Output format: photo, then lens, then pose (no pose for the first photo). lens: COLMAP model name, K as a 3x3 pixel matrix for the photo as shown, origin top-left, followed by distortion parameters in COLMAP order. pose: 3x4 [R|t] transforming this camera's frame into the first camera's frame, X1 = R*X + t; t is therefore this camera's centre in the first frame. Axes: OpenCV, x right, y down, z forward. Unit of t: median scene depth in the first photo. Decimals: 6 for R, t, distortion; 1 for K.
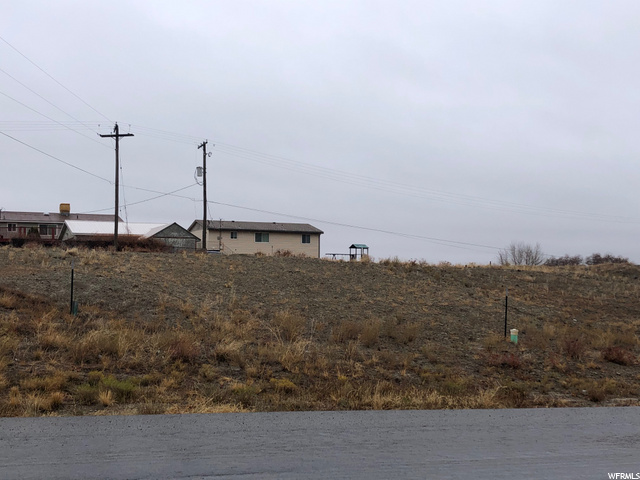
lens RADIAL K [[868.5, 0, 319.5], [0, 868.5, 241.5], [0, 0, 1]] dist [0.069818, 0.000000]
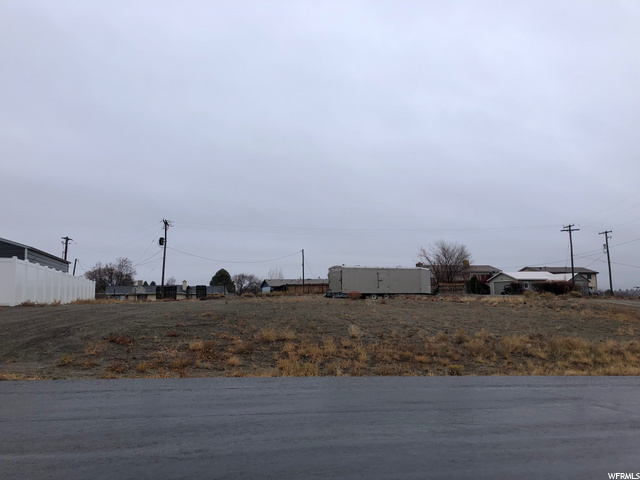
lens RADIAL K [[547.0, 0, 322.2], [0, 547.0, 227.3], [0, 0, 1]] dist [0.066514, -0.047681]
pose [[0.989456, -0.028279, -0.142045, -0.573654], [0.018133, 0.997224, -0.072221, -0.046378], [0.143693, 0.068884, 0.987222, -0.284304]]
